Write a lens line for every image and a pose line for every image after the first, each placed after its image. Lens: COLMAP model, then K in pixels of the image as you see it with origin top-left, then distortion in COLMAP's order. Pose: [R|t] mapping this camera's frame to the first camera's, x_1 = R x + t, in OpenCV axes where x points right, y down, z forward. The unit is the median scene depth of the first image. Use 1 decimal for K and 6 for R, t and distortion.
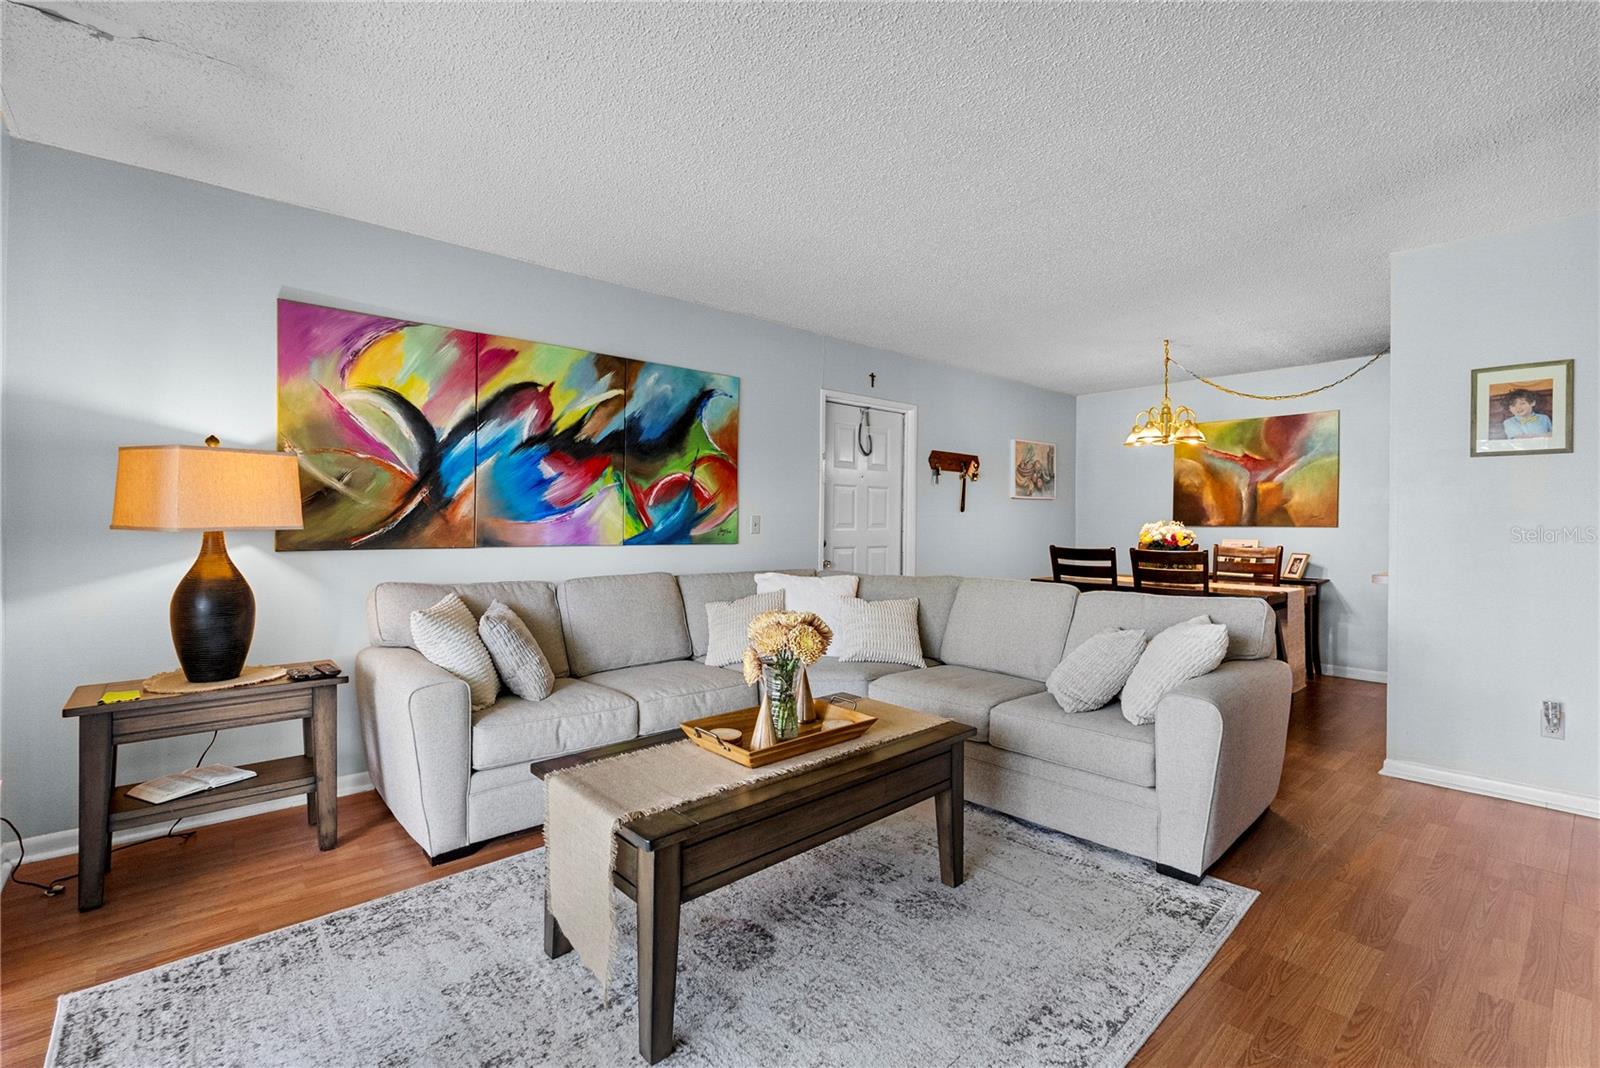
lens RADIAL K [[717.2, 0, 803.4], [0, 717.2, 523.1], [0, 0, 1]] dist [-0.002231, -0.000166]
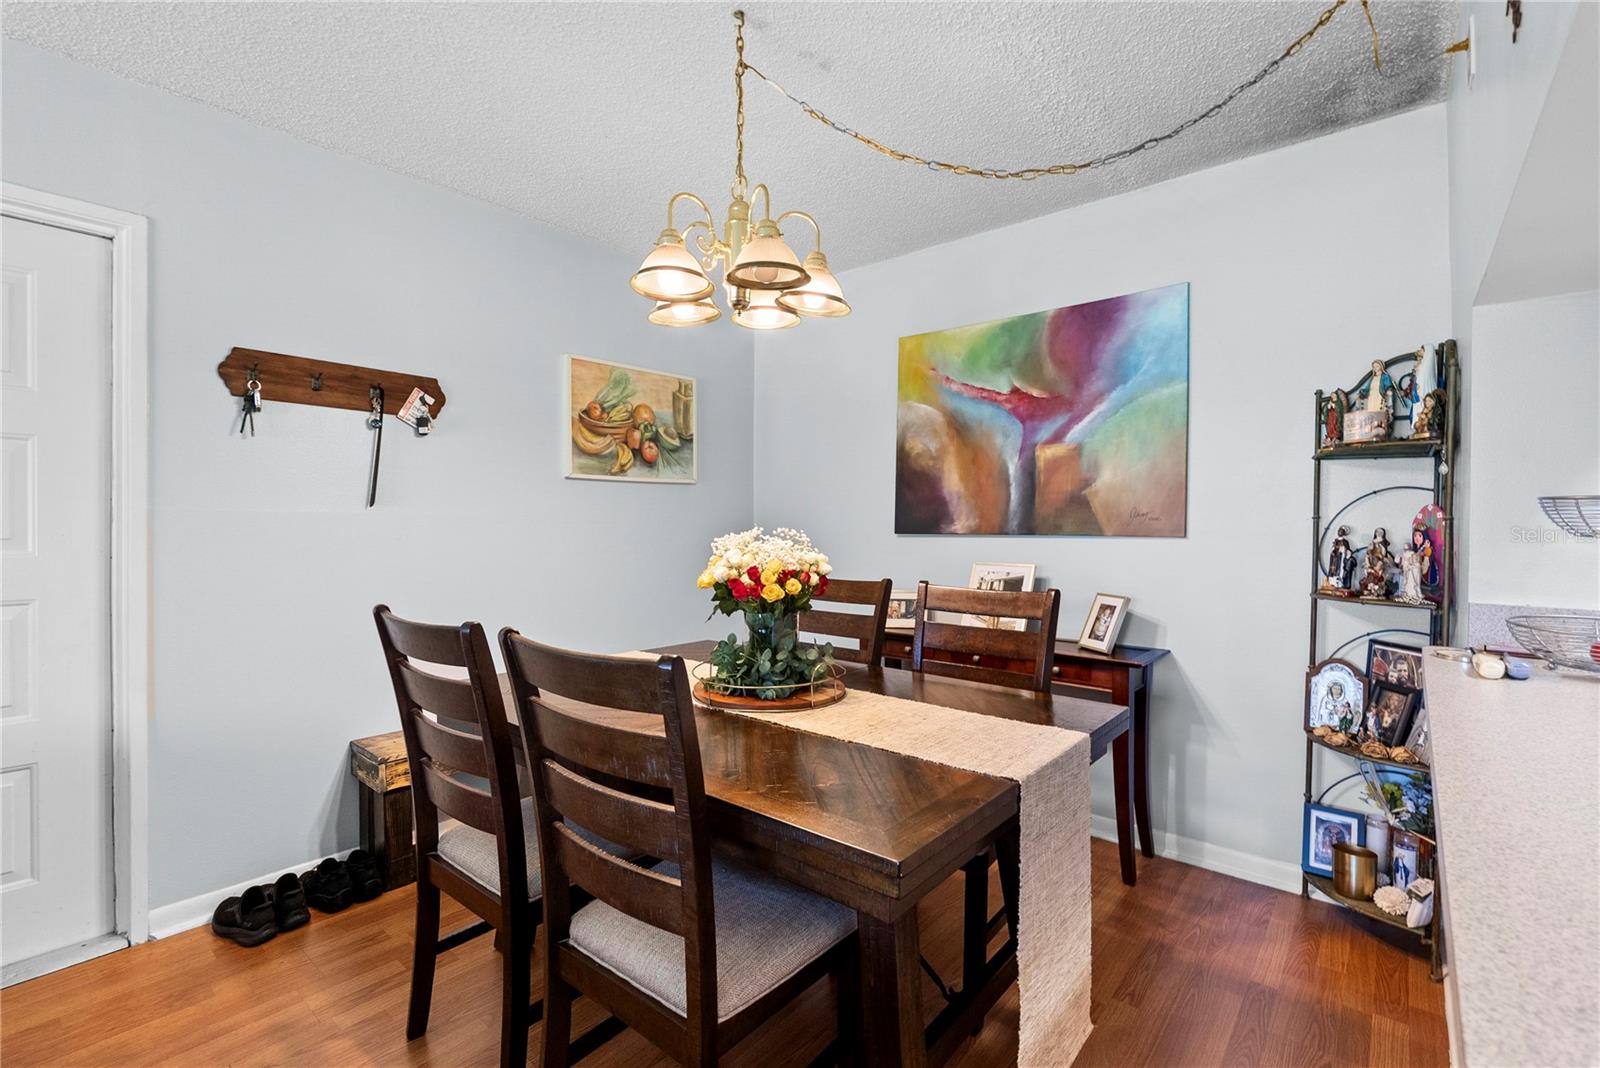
lens RADIAL K [[717.8, 0, 804.6], [0, 717.8, 532.0], [0, 0, 1]] dist [-0.001559, 0.000272]
pose [[0.988904, -0.006935, 0.148396, 0.569485], [0.005251, 0.999917, 0.011736, -0.005878], [-0.148465, -0.010827, 0.988858, 0.759590]]
